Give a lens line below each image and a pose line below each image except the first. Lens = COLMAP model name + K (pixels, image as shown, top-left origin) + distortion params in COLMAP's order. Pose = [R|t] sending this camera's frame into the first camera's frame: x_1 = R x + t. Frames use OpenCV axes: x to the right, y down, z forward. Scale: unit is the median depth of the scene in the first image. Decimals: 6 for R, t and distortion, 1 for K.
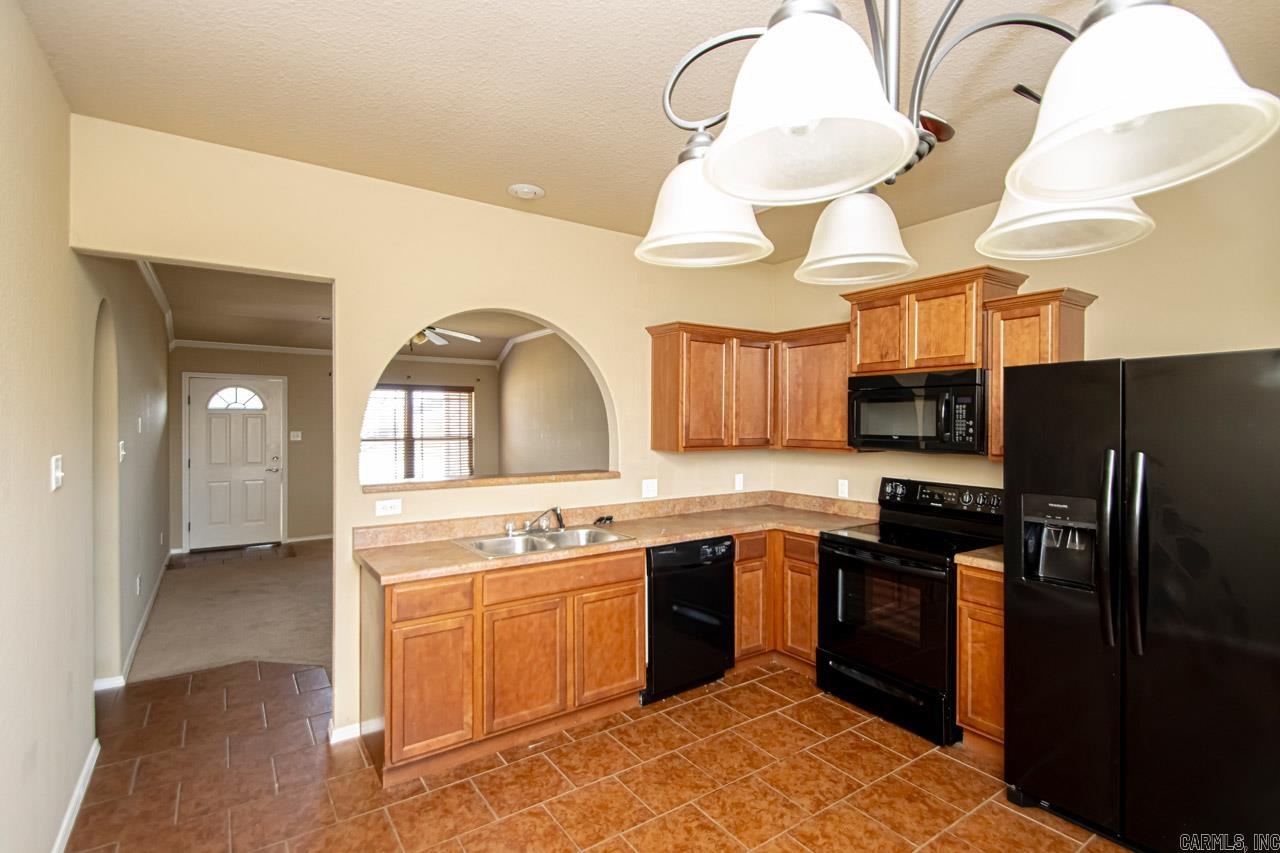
lens RADIAL K [[591.1, 0, 652.7], [0, 591.1, 424.0], [0, 0, 1]] dist [0.006638, -0.015579]
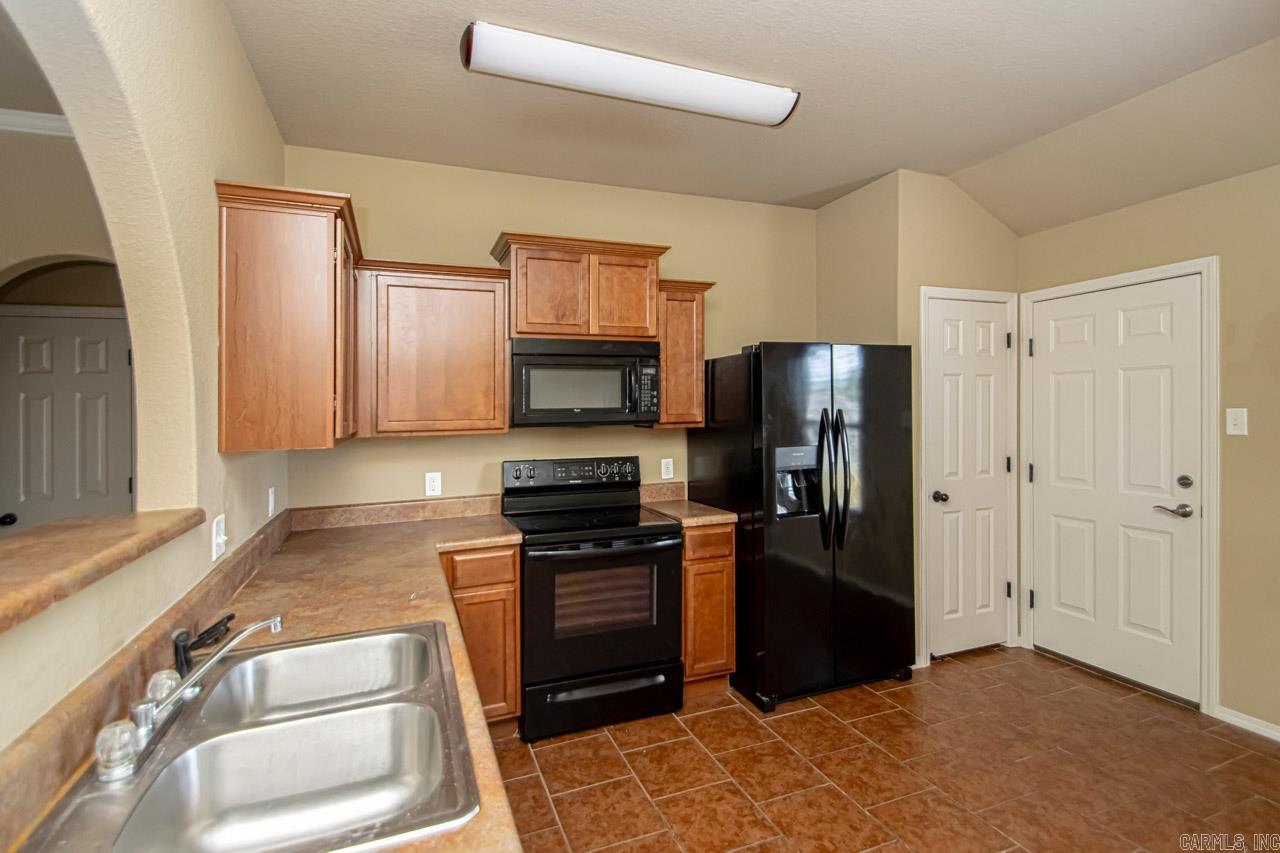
lens RADIAL K [[604.5, 0, 629.5], [0, 604.5, 407.9], [0, 0, 1]] dist [0.001321, 0.000065]
pose [[0.243213, -0.007679, 0.969943, -0.482295], [0.020094, 0.999794, 0.002877, 0.020252], [-0.969765, 0.018790, 0.243317, 0.744705]]
